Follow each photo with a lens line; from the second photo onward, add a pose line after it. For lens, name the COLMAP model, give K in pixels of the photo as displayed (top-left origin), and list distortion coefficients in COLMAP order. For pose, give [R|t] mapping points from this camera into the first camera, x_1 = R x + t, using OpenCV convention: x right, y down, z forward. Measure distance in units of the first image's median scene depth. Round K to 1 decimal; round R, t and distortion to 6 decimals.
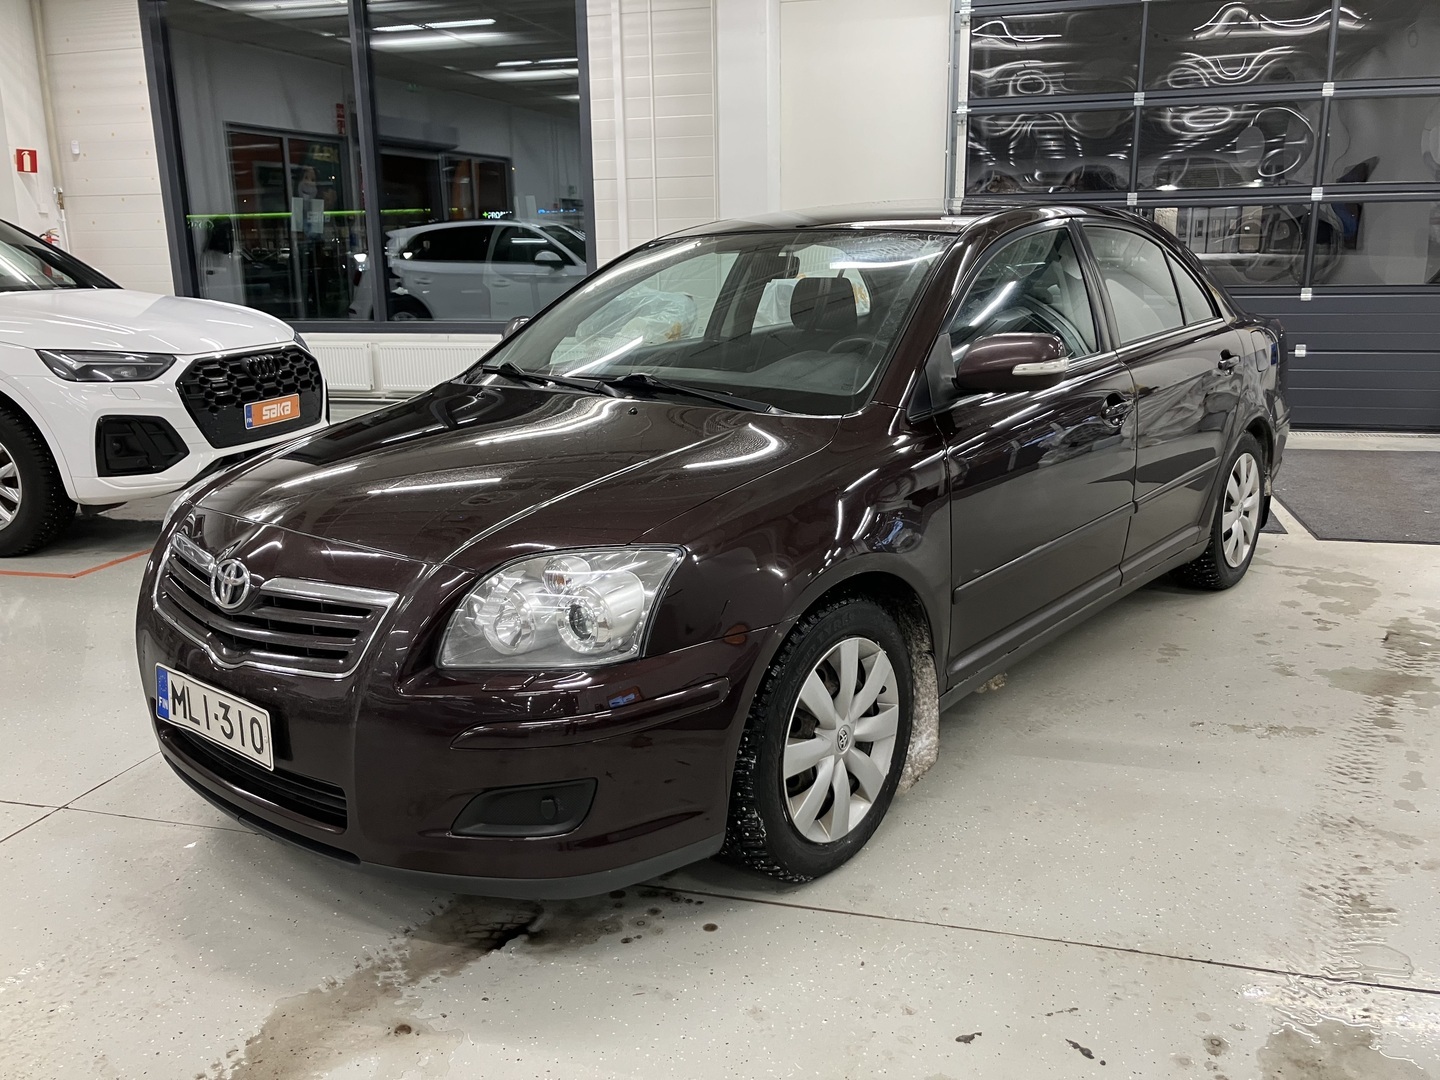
lens RADIAL K [[1212.5, 0, 720.0], [0, 1212.5, 540.0], [0, 0, 1]] dist [0.000683, 0.000665]
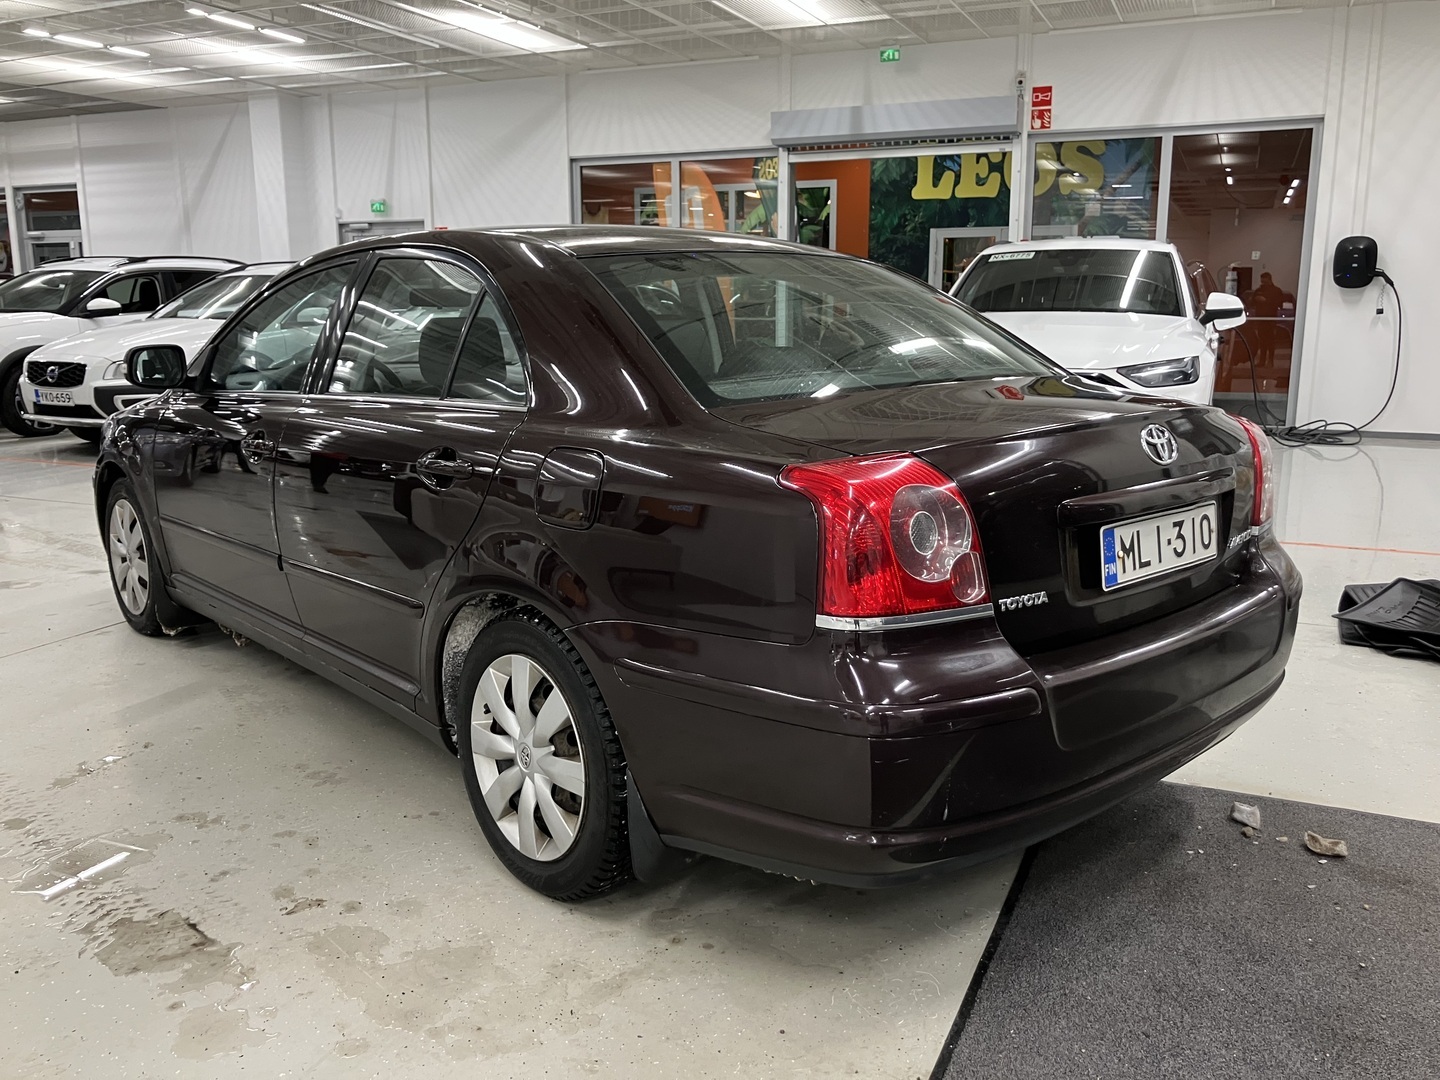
lens RADIAL K [[1212.5, 0, 720.0], [0, 1212.5, 540.0], [0, 0, 1]] dist [0.000683, 0.000665]
pose [[-0.142384, 0.232482, -0.962122, 0.989033], [-0.243256, 0.933995, 0.261685, -0.305090], [0.959455, 0.271302, -0.076434, 1.170743]]
